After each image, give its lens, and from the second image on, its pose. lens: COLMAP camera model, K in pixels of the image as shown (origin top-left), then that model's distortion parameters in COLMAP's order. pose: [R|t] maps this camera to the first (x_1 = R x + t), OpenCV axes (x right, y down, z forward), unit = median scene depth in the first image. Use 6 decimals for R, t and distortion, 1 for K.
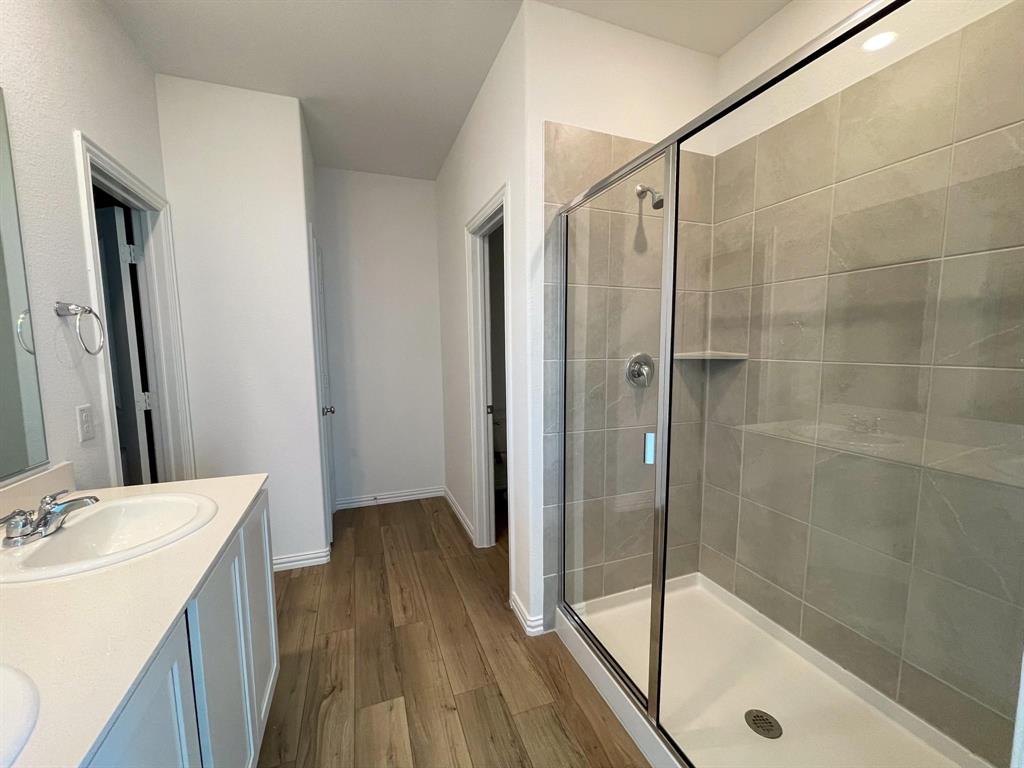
lens RADIAL K [[415.0, 0, 511.5], [0, 415.0, 385.4], [0, 0, 1]] dist [-0.001287, 0.001941]
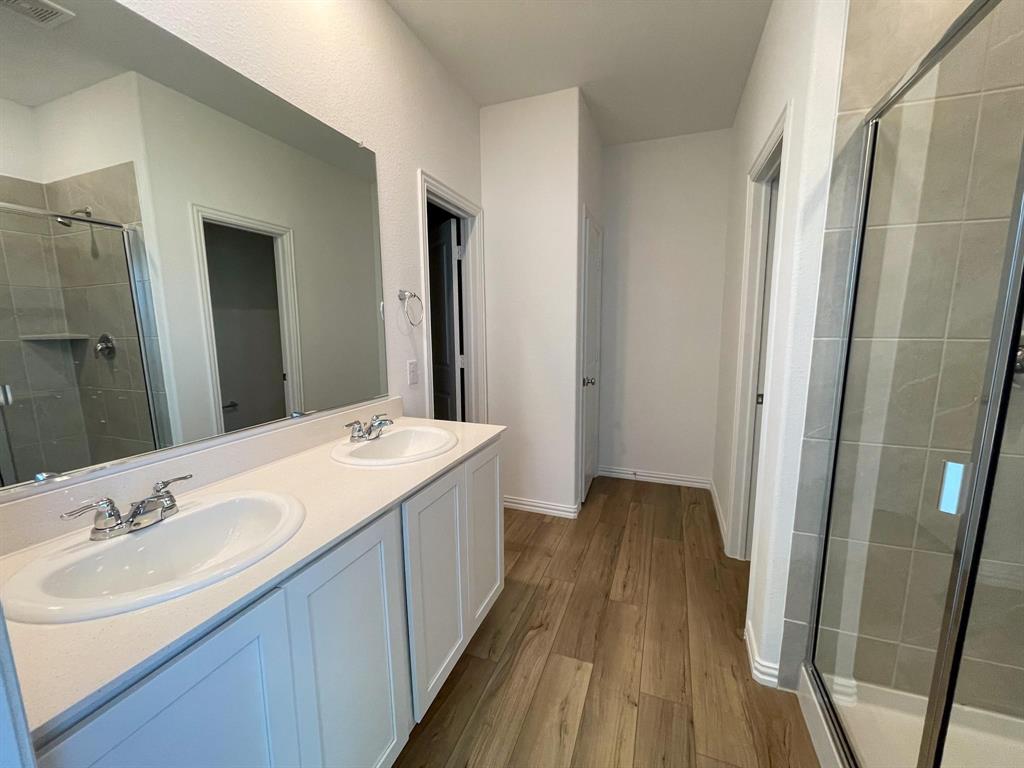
lens RADIAL K [[415.0, 0, 512.7], [0, 415.0, 384.7], [0, 0, 1]] dist [-0.001287, 0.001941]
pose [[0.751400, 0.097499, -0.652604, 0.157768], [-0.063124, 0.995109, 0.075989, -0.000457], [0.656821, -0.015903, 0.753879, 0.090833]]
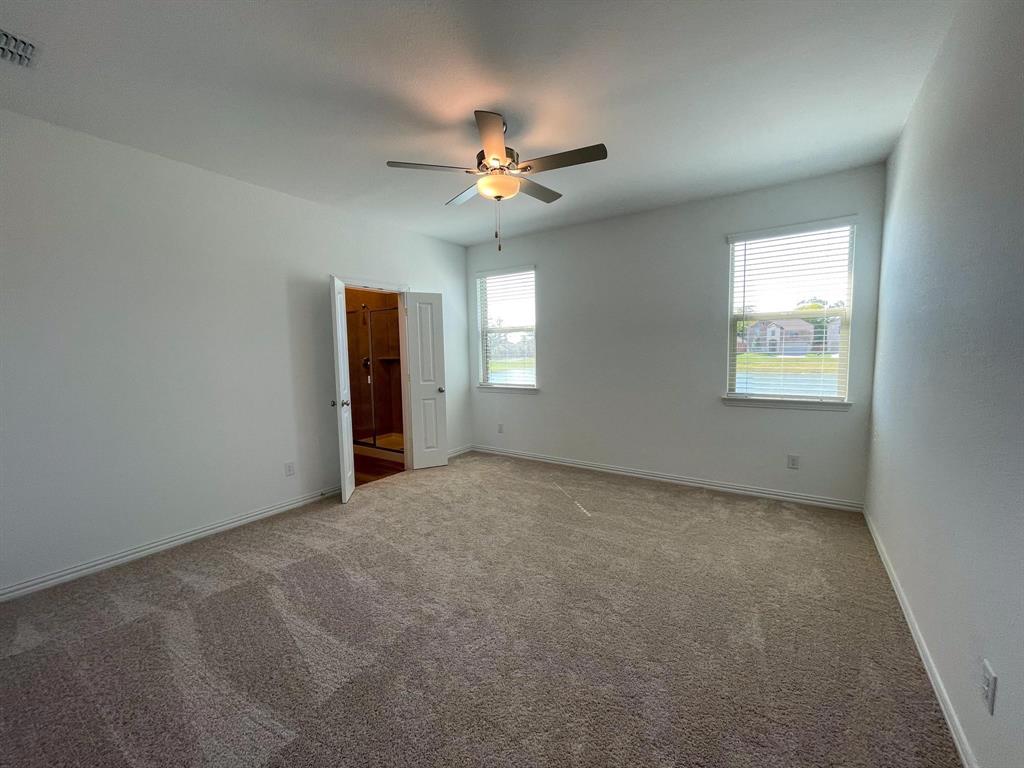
lens RADIAL K [[415.0, 0, 510.8], [0, 415.0, 385.8], [0, 0, 1]] dist [-0.001287, 0.001941]
pose [[0.823287, -0.057340, 0.564722, -0.579649], [0.069214, 0.997602, 0.000388, 0.208247], [-0.563390, 0.038767, 0.825281, -2.203154]]
